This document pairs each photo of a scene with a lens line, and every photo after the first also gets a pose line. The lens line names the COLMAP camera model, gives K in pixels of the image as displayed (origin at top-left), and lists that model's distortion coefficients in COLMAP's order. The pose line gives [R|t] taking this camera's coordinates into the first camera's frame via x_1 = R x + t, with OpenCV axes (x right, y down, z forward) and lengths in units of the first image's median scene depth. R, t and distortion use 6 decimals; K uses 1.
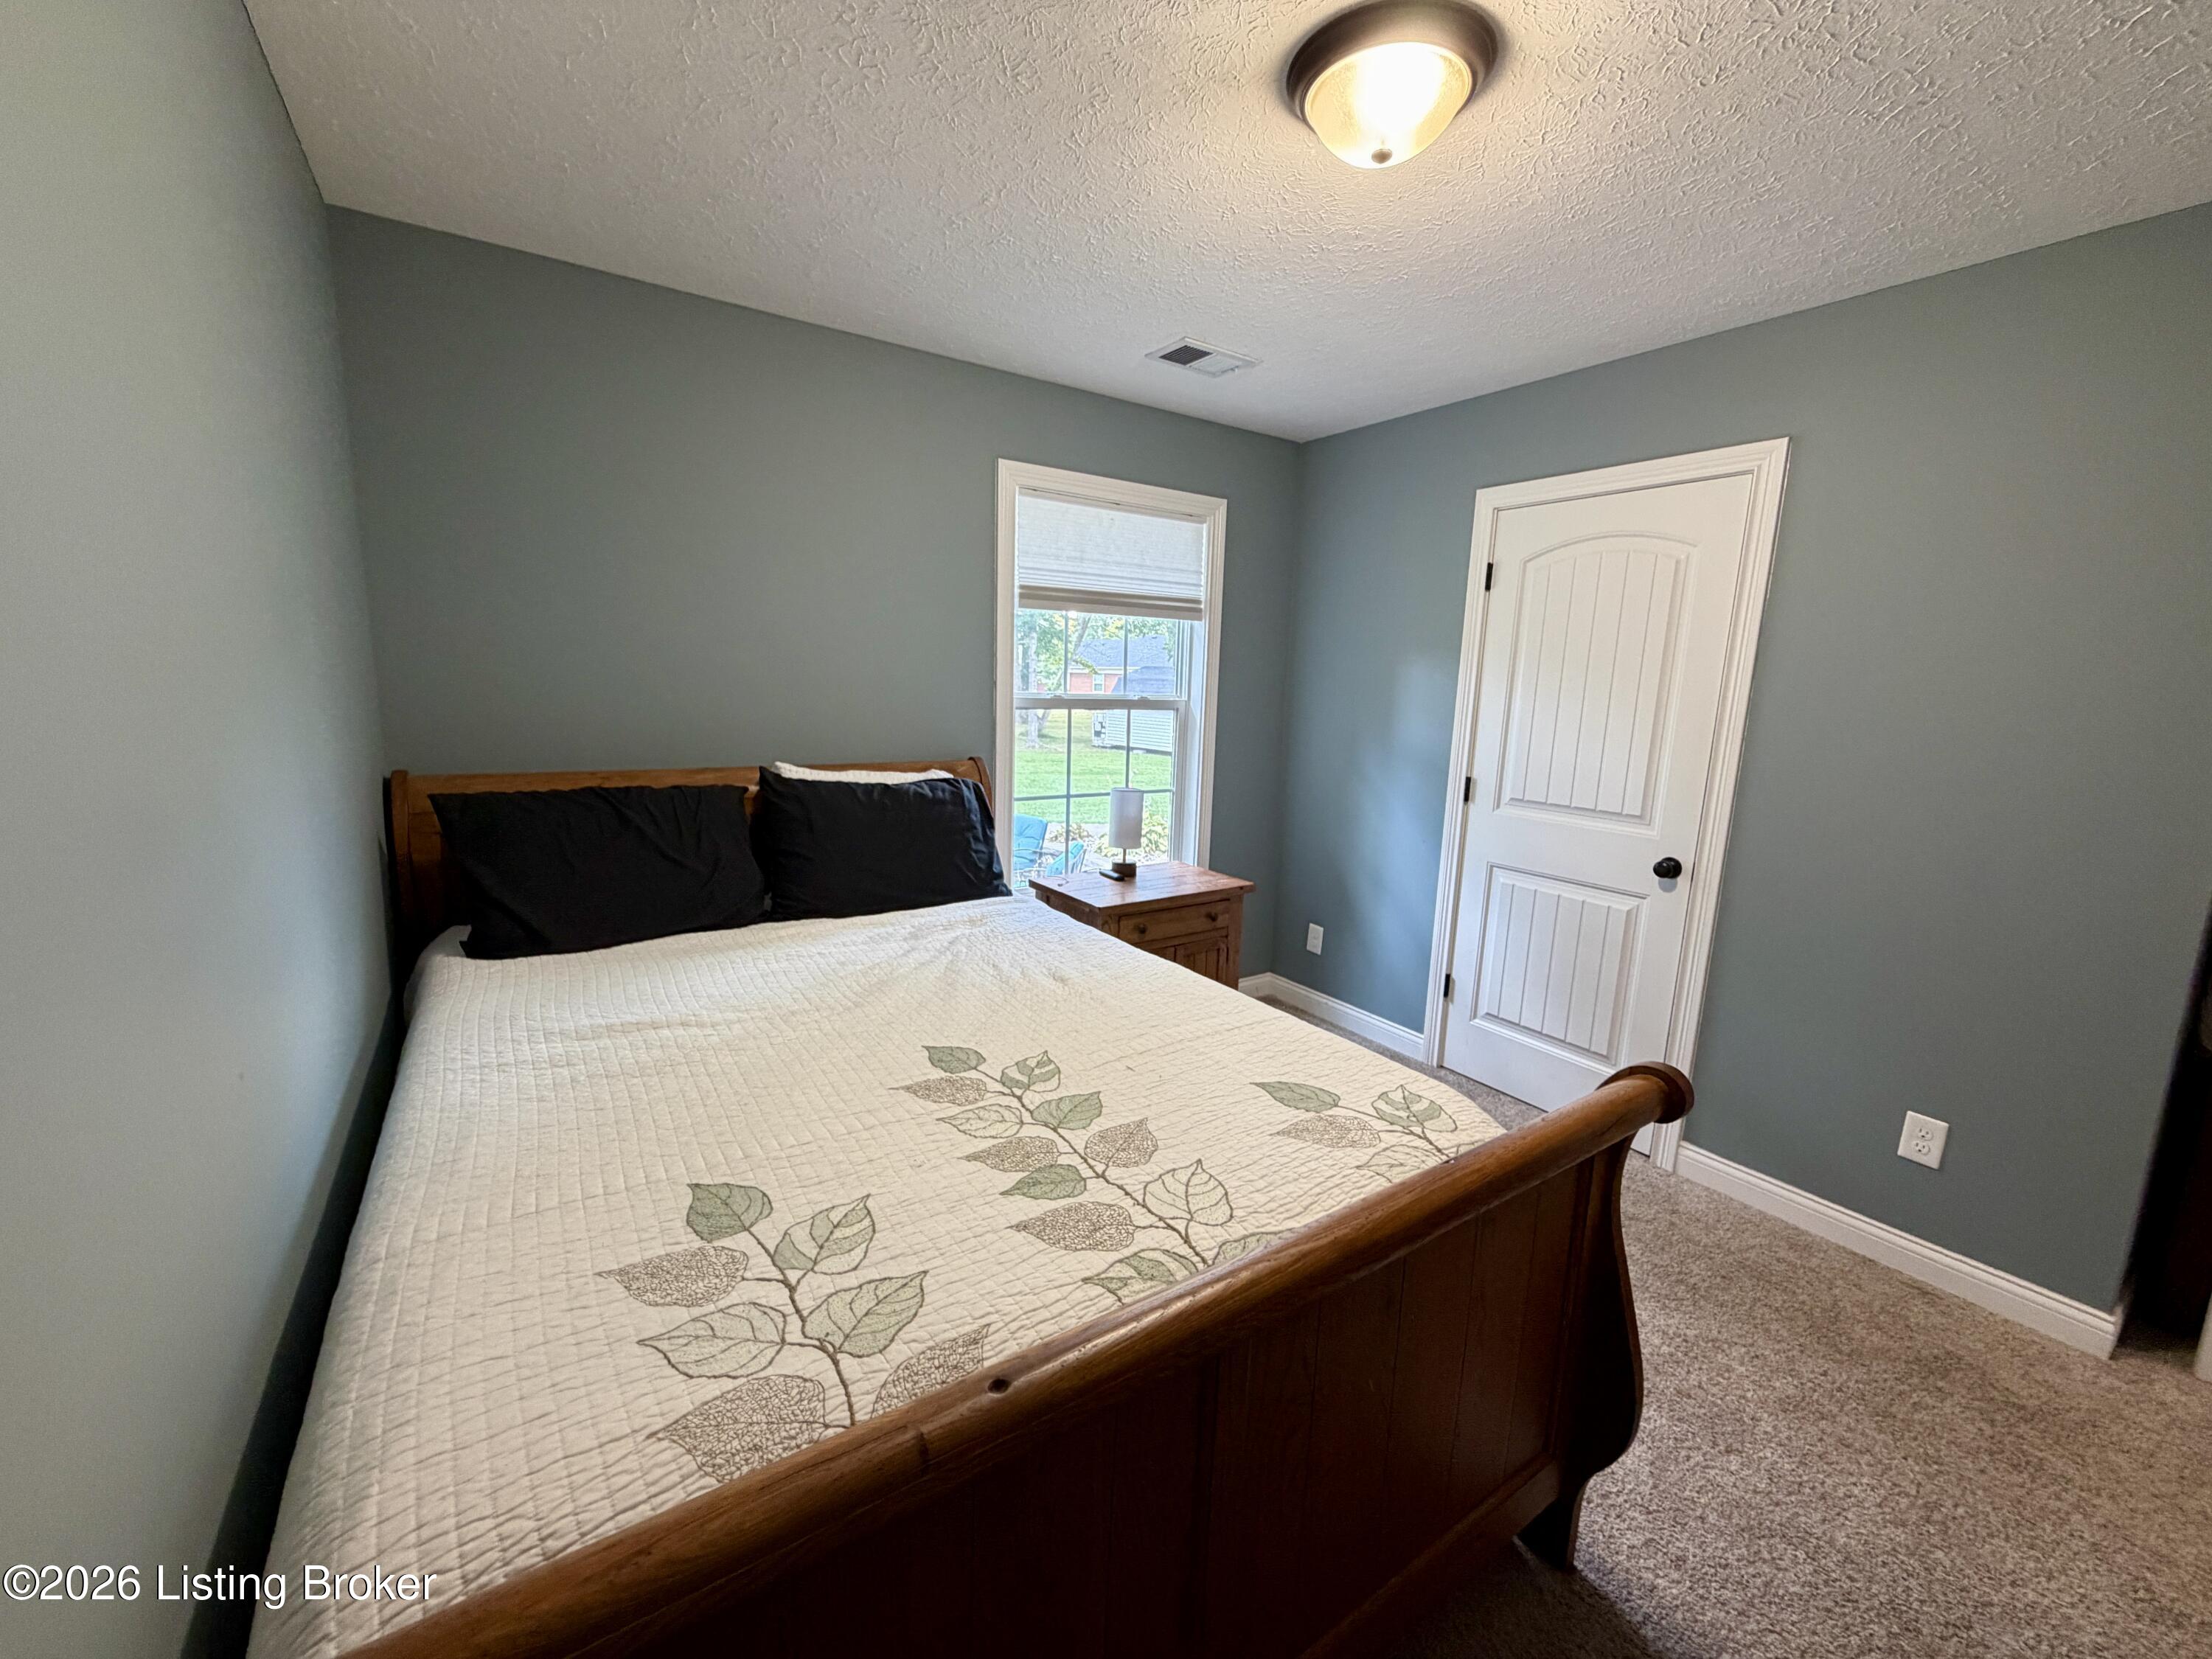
lens RADIAL K [[881.7, 0, 1101.4], [0, 881.7, 832.9], [0, 0, 1]] dist [-0.000324, -0.000080]
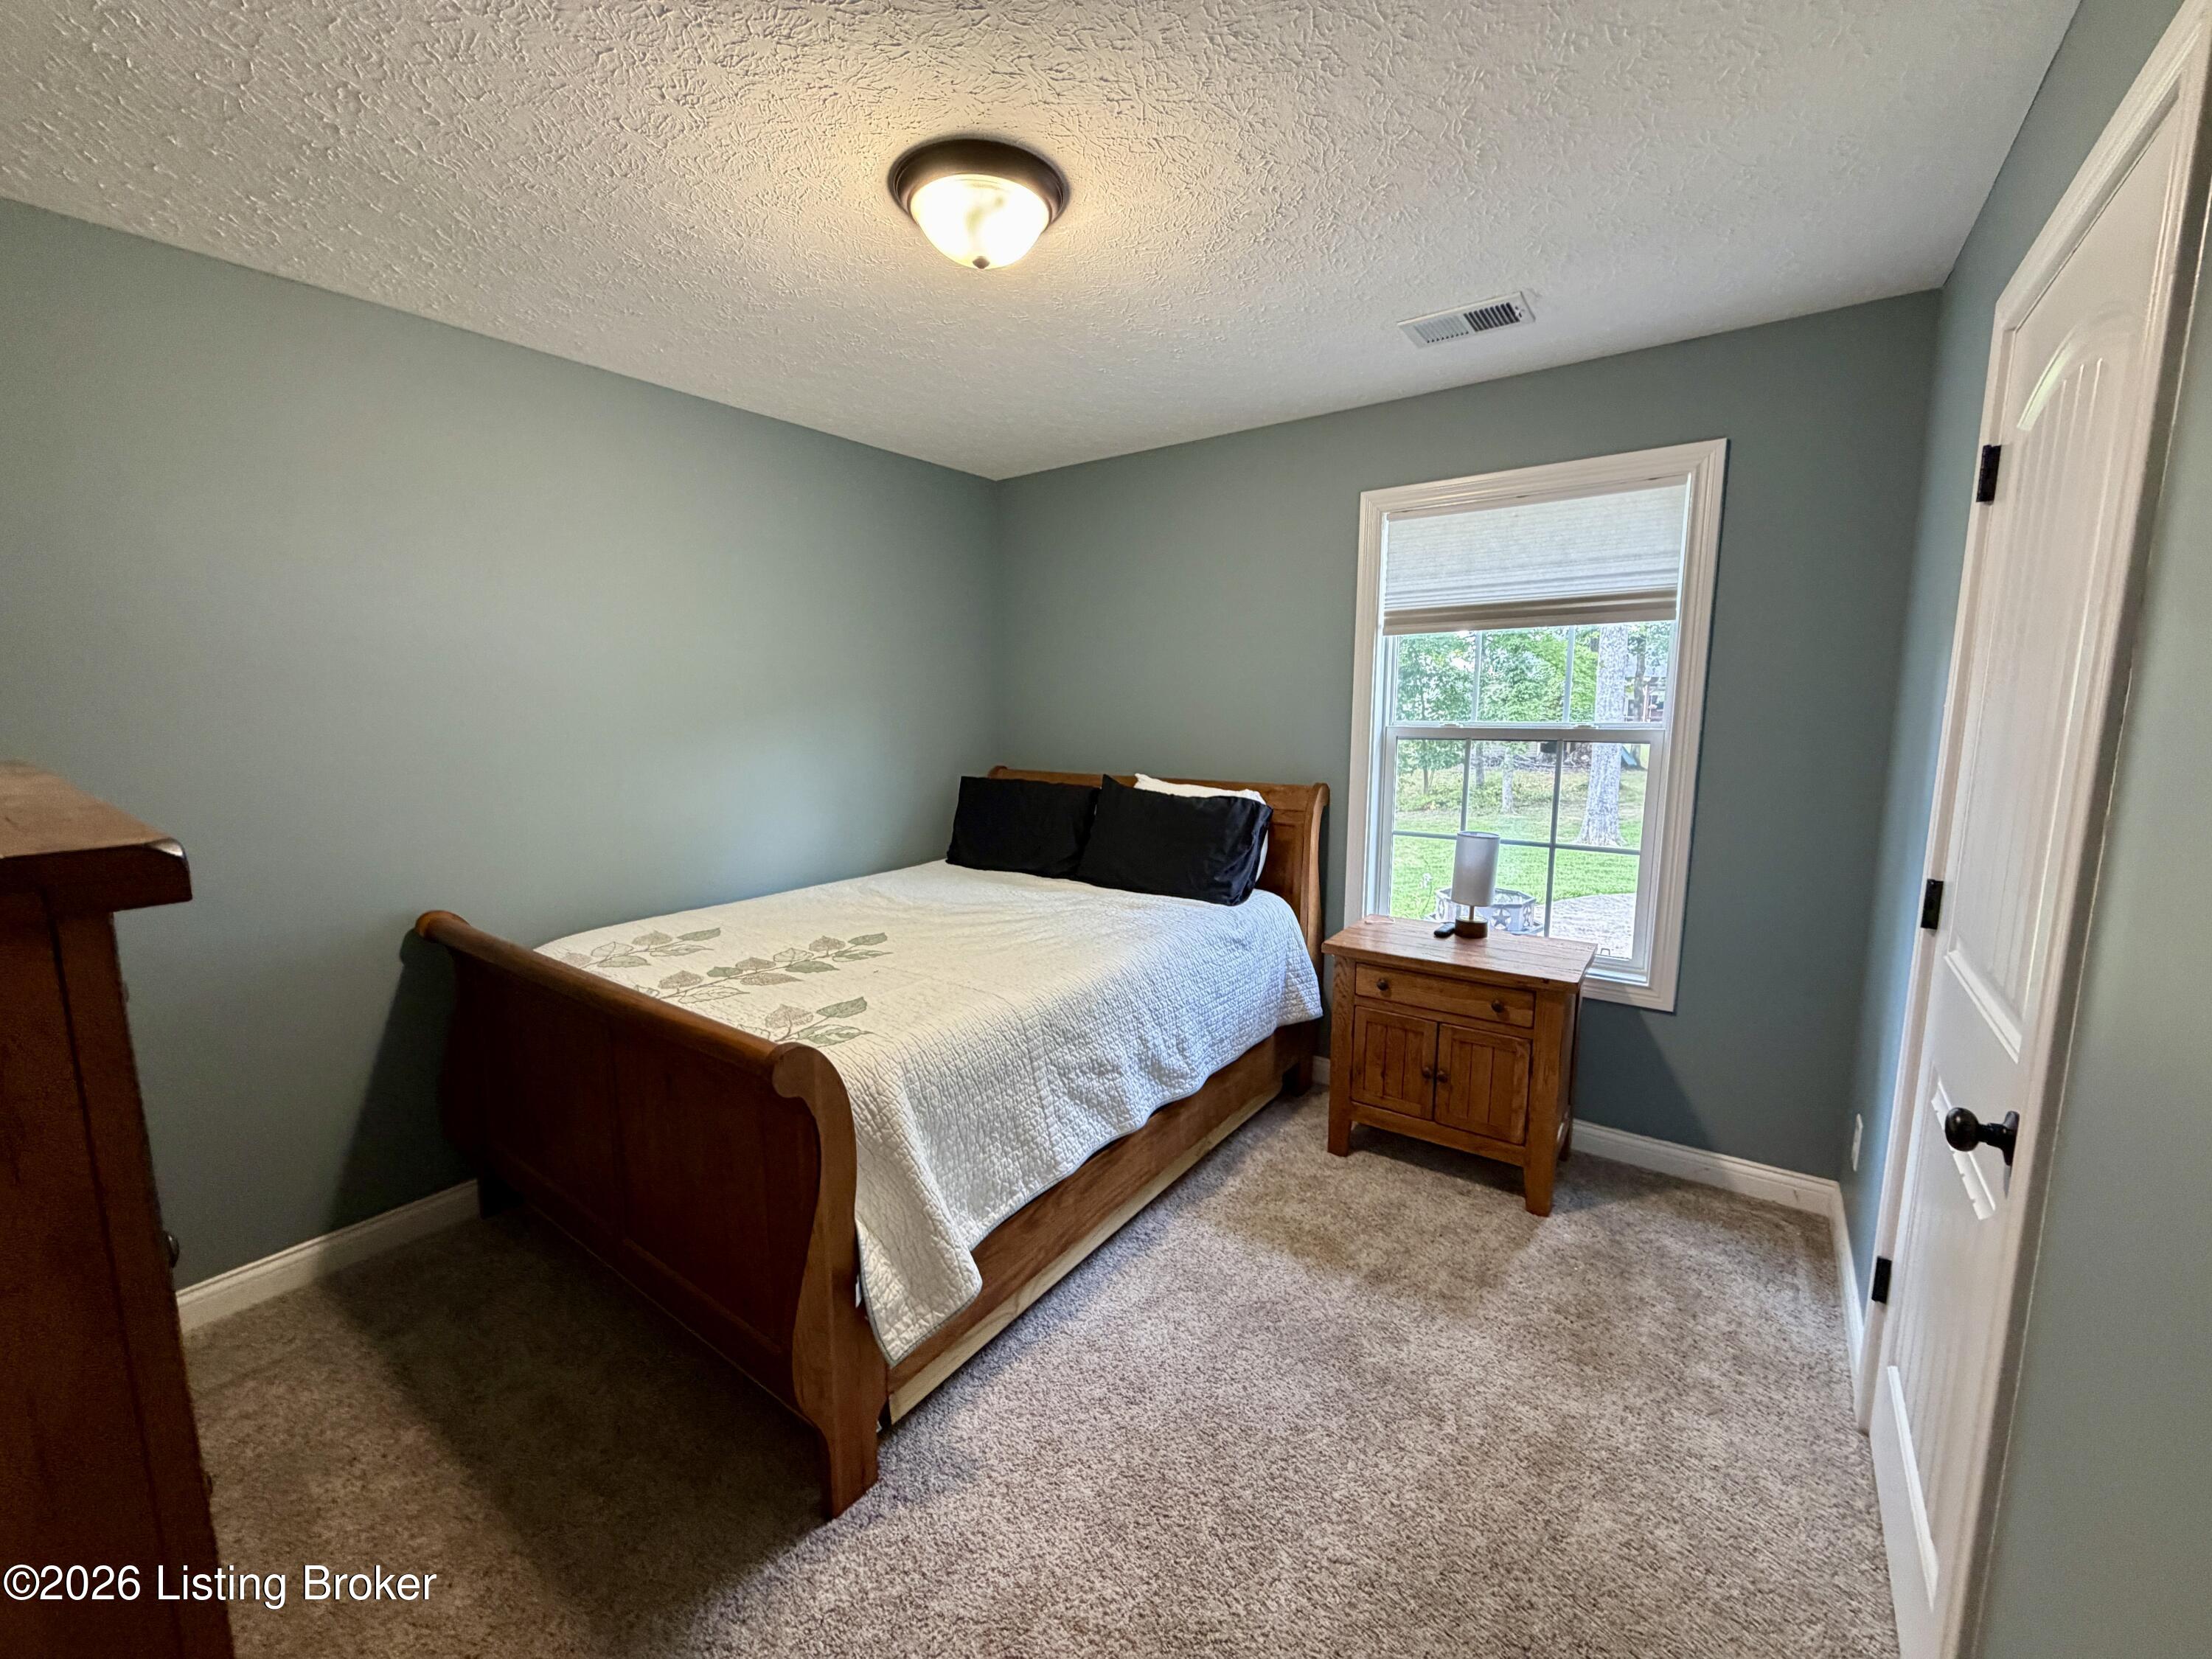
lens RADIAL K [[881.7, 0, 1101.4], [0, 881.7, 832.9], [0, 0, 1]] dist [-0.000324, -0.000080]
pose [[0.337525, 0.109339, -0.934945, 0.743279], [-0.146116, 0.987278, 0.062709, -0.054523], [0.929907, 0.115444, 0.349207, 0.394325]]
